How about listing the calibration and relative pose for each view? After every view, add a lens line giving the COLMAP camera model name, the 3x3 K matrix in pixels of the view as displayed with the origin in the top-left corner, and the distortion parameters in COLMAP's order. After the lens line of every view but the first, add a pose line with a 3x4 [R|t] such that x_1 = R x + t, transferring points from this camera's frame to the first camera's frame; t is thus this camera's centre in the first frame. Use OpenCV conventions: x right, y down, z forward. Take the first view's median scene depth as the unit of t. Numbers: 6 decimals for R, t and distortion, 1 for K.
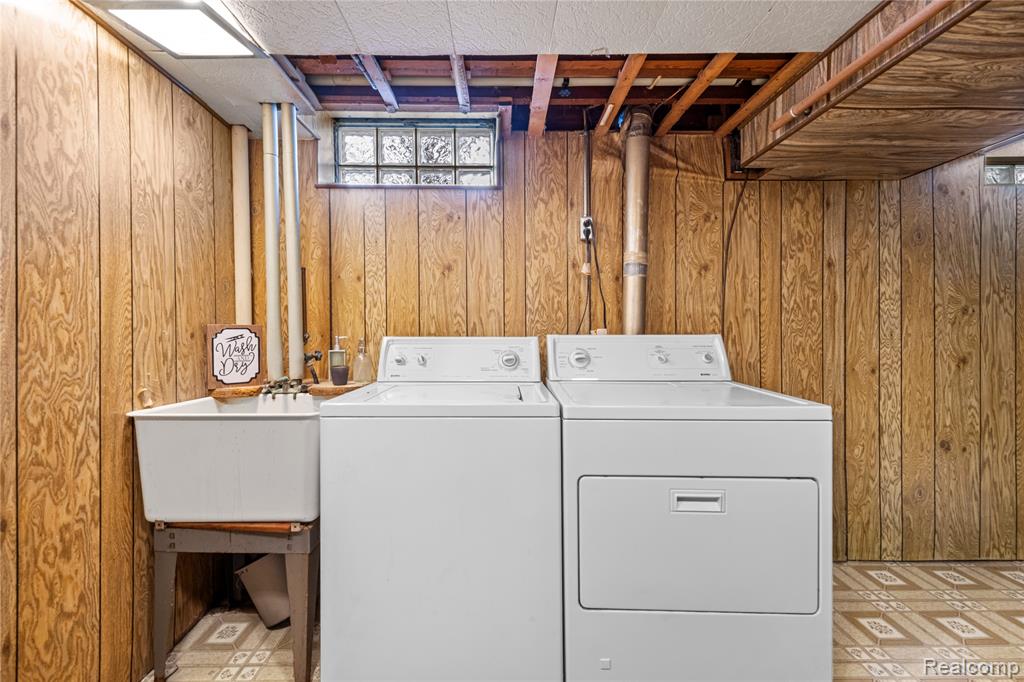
lens RADIAL K [[416.2, 0, 510.2], [0, 416.2, 336.2], [0, 0, 1]] dist [0.007956, -0.001204]
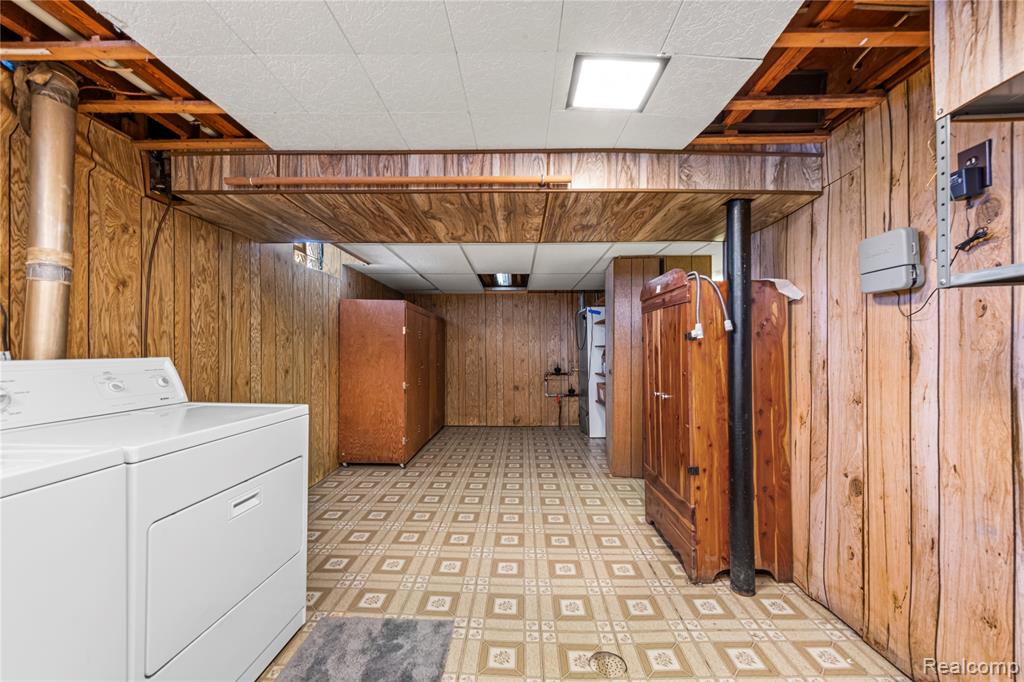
lens RADIAL K [[416.2, 0, 512.1], [0, 416.2, 346.9], [0, 0, 1]] dist [0.007956, -0.001204]
pose [[0.031410, 0.009381, 0.999463, -0.414257], [0.006365, 0.999934, -0.009586, -0.012527], [-0.999486, 0.006663, 0.031349, 0.129644]]
